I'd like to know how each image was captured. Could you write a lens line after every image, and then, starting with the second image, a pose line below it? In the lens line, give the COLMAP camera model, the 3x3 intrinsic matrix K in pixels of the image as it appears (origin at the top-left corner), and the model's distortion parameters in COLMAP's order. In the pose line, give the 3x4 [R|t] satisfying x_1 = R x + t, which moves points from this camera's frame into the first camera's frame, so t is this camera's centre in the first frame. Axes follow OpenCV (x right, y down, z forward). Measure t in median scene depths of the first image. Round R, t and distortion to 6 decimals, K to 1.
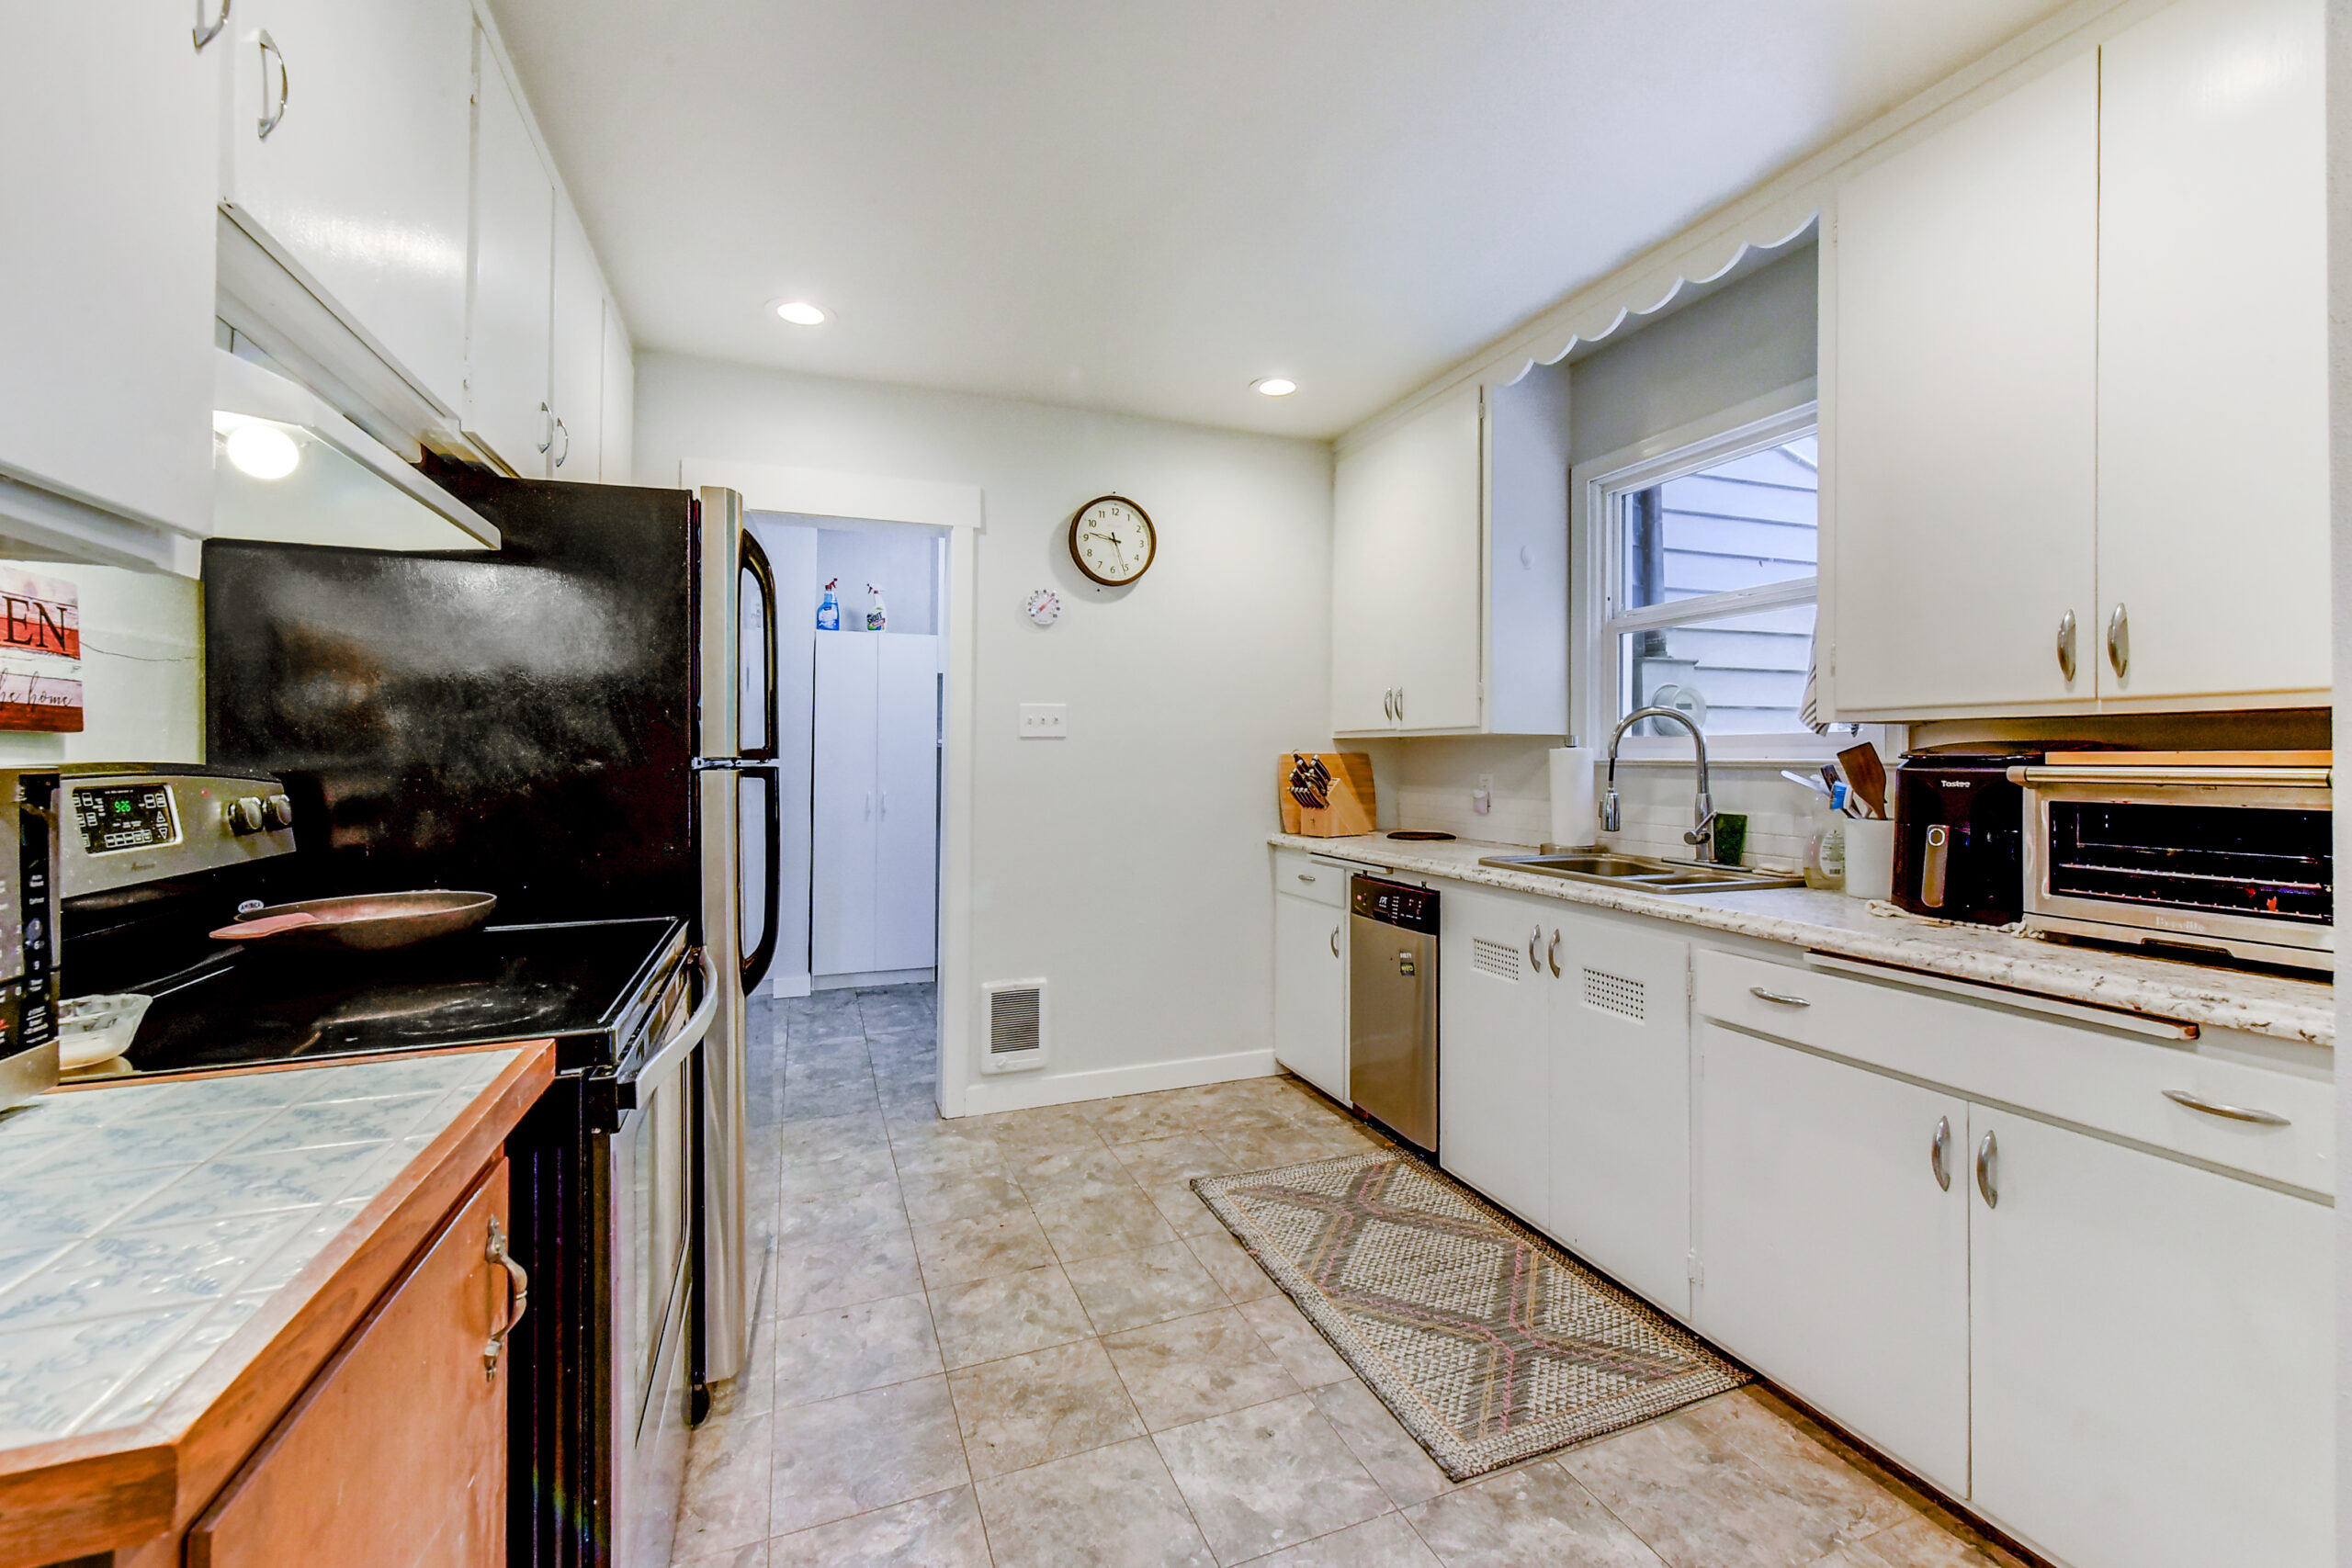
lens RADIAL K [[966.0, 0, 1184.0], [0, 966.0, 749.4], [0, 0, 1]] dist [0.001844, 0.000197]
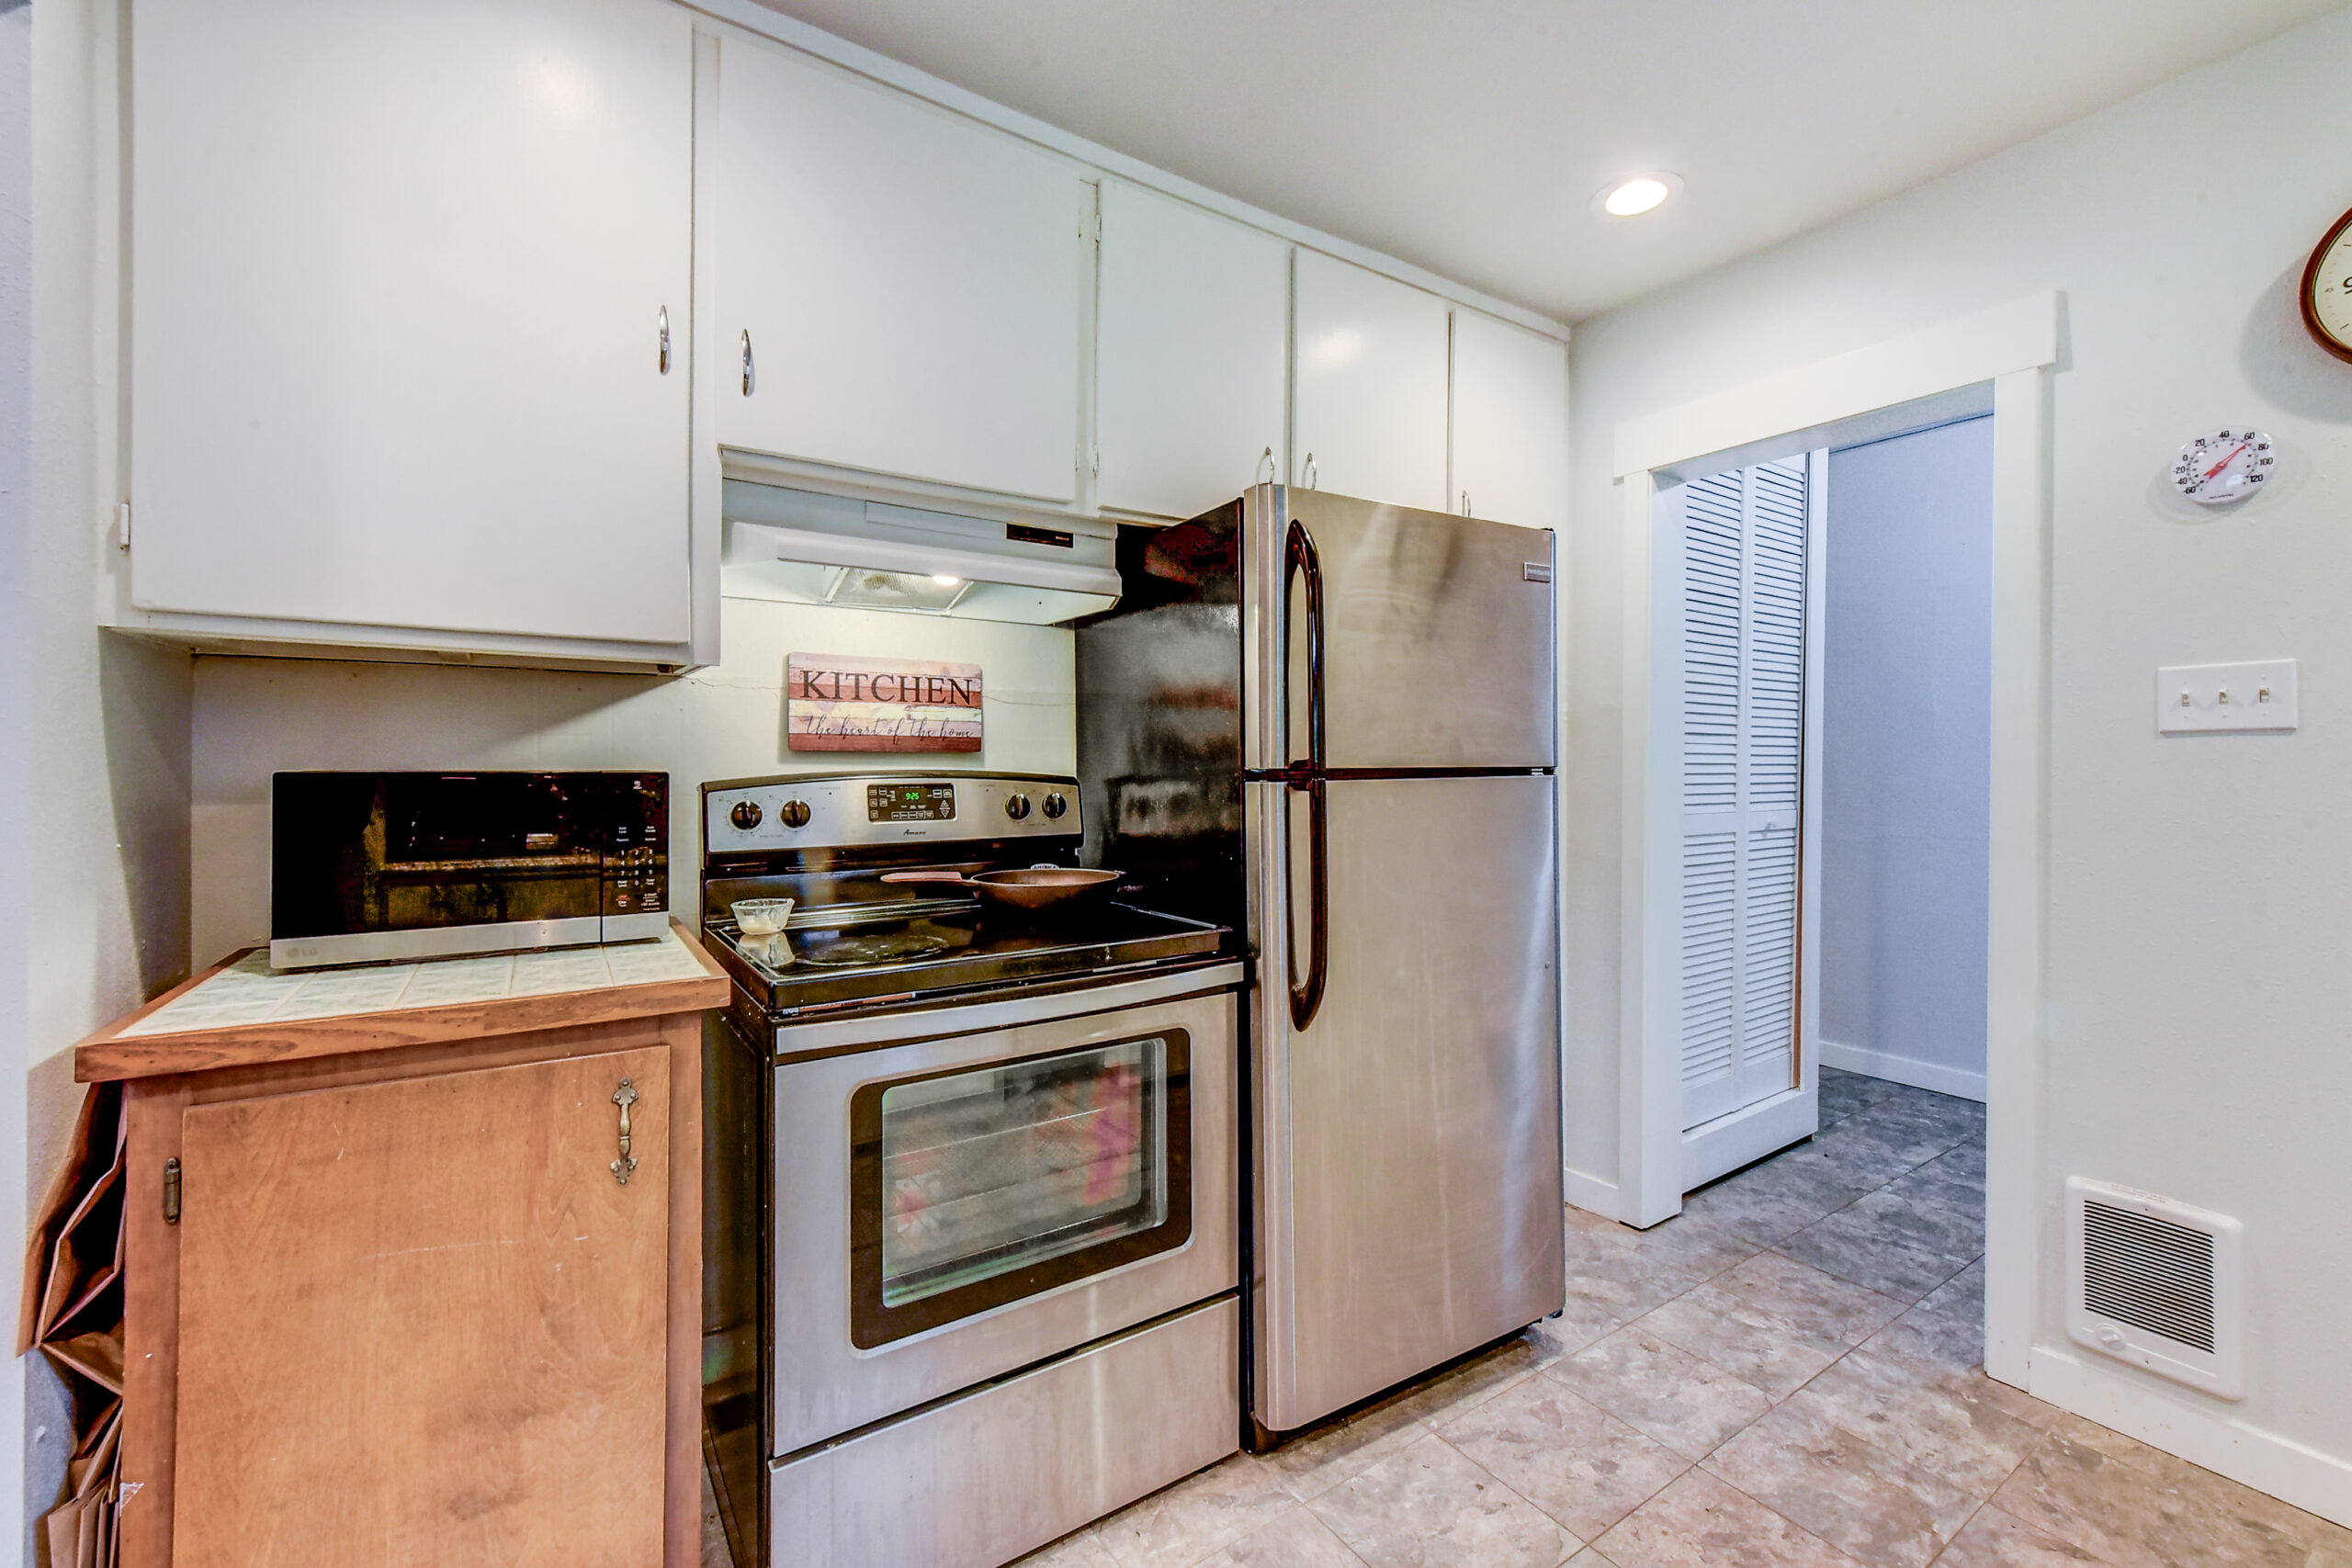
lens RADIAL K [[985.0, 0, 1177.0], [0, 985.0, 758.5], [0, 0, 1]] dist [0.002417, -0.000073]
pose [[0.215651, -0.004844, -0.976458, 0.353363], [0.005650, 0.999977, -0.003712, 0.001160], [0.976454, -0.004717, 0.215674, 0.557363]]
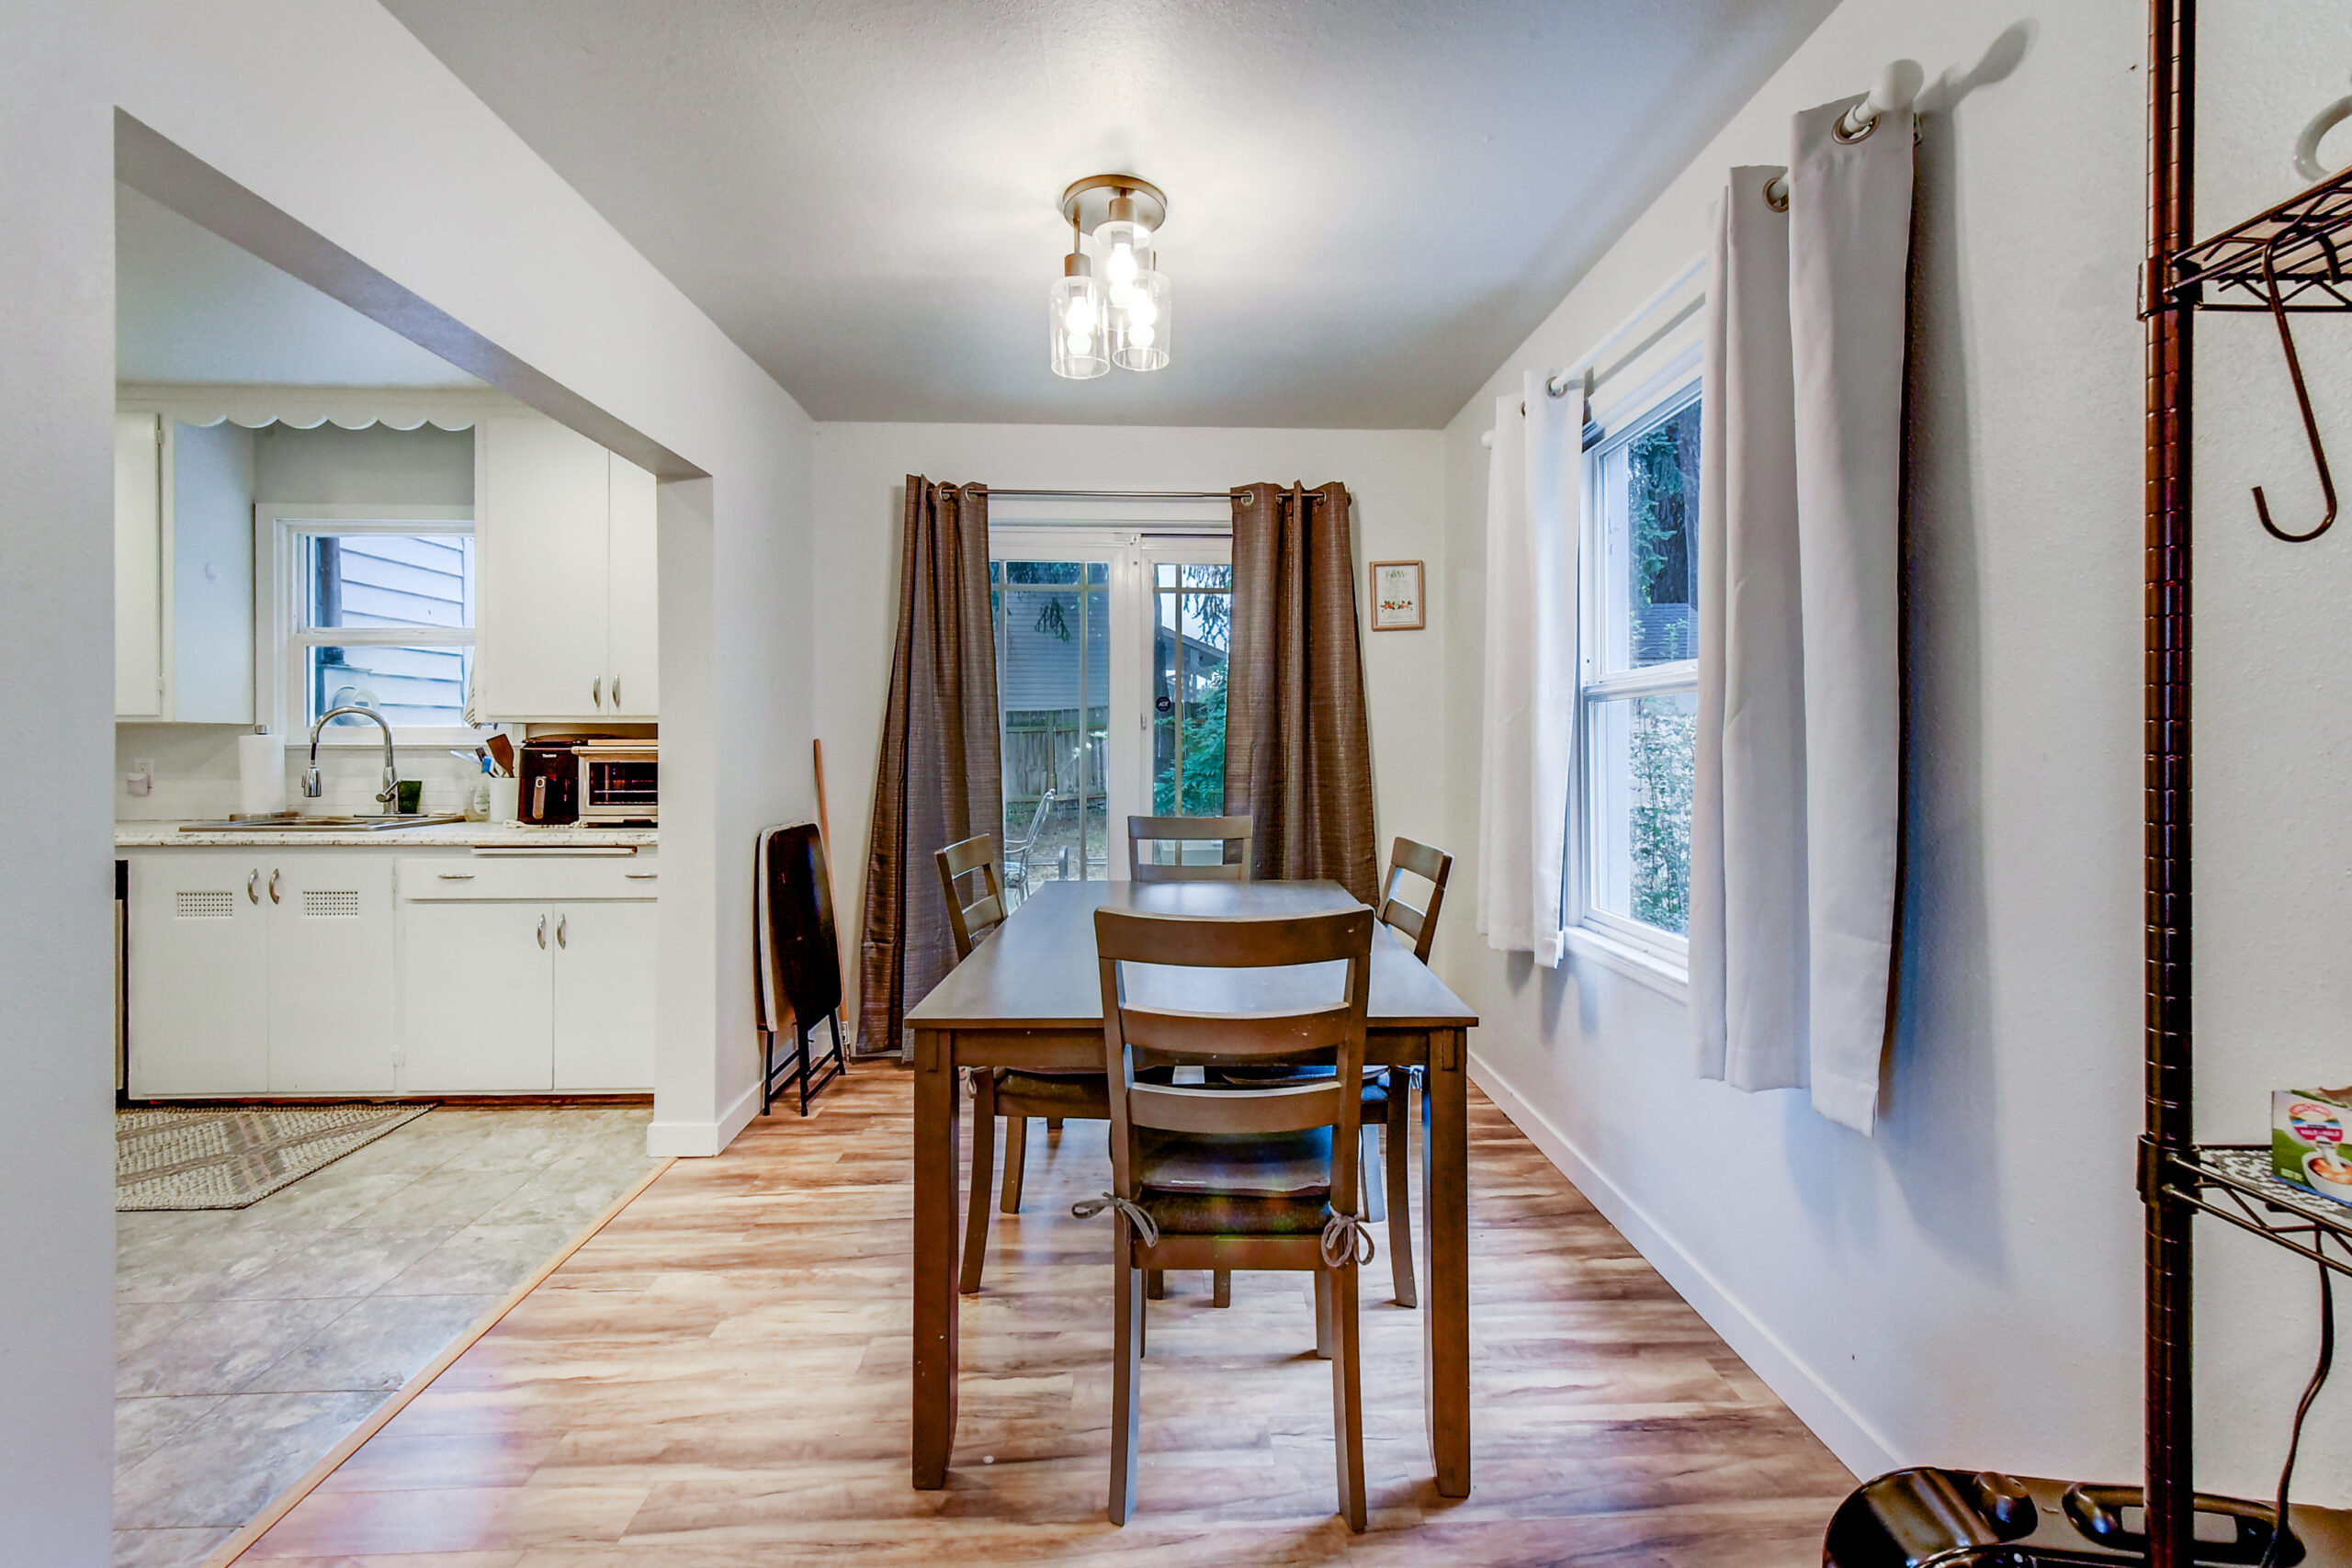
lens RADIAL K [[966.0, 0, 1184.0], [0, 966.0, 749.4], [0, 0, 1]] dist [0.001844, 0.000197]
pose [[0.322946, -0.006089, 0.946398, -0.497632], [-0.006991, 0.999937, 0.008819, -0.002677], [-0.946392, -0.009464, 0.322883, -0.659016]]
